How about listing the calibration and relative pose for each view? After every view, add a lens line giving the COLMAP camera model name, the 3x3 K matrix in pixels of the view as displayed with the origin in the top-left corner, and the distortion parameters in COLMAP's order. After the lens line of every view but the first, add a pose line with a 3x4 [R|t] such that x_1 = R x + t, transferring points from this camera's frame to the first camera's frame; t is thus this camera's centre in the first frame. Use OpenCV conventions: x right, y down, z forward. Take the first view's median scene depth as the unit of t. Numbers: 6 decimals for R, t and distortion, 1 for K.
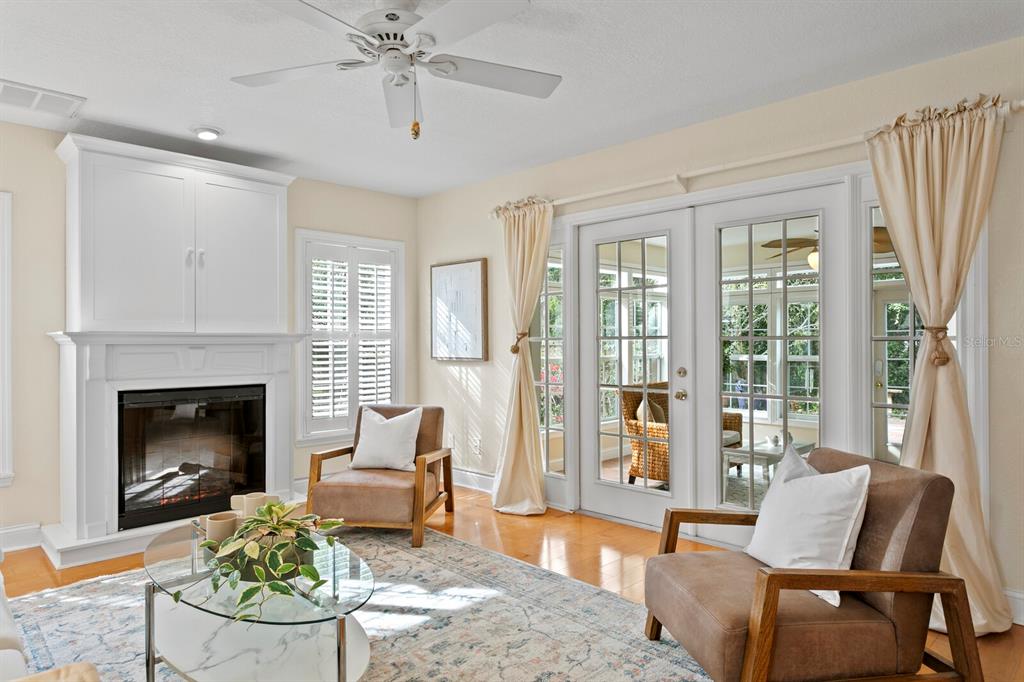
lens RADIAL K [[617.8, 0, 498.6], [0, 617.8, 341.5], [0, 0, 1]] dist [-0.013112, 0.006319]
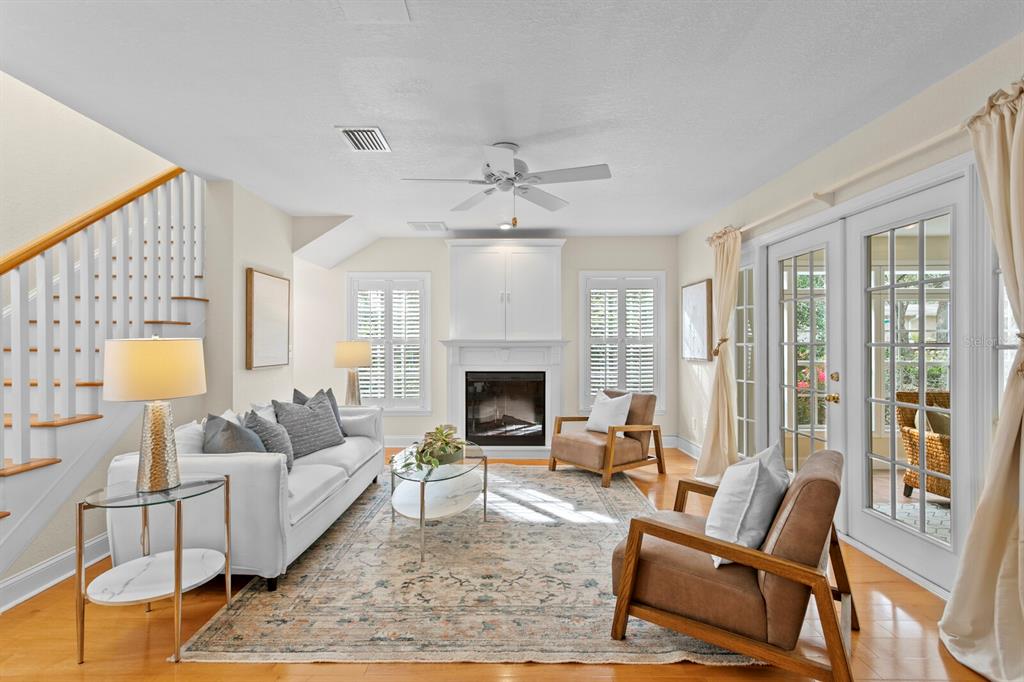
lens RADIAL K [[486.7, 0, 502.5], [0, 486.7, 344.2], [0, 0, 1]] dist [0.007481, -0.000438]
pose [[0.718149, 0.004105, -0.695878, 0.460151], [-0.002476, 0.999991, 0.003343, -0.006867], [0.695885, -0.000677, 0.718152, 0.006262]]
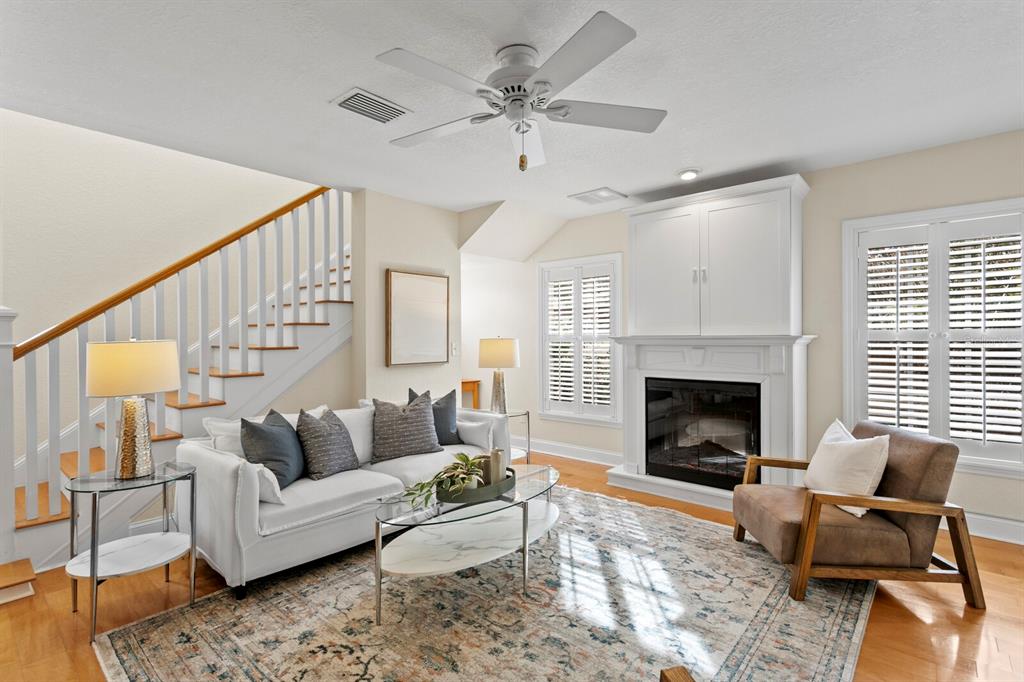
lens RADIAL K [[486.7, 0, 504.3], [0, 486.7, 339.0], [0, 0, 1]] dist [0.007481, -0.000438]
pose [[0.088679, 0.005443, -0.996045, 0.447016], [0.002388, 0.999981, 0.005678, -0.014244], [0.996057, -0.002882, 0.088665, 0.523513]]
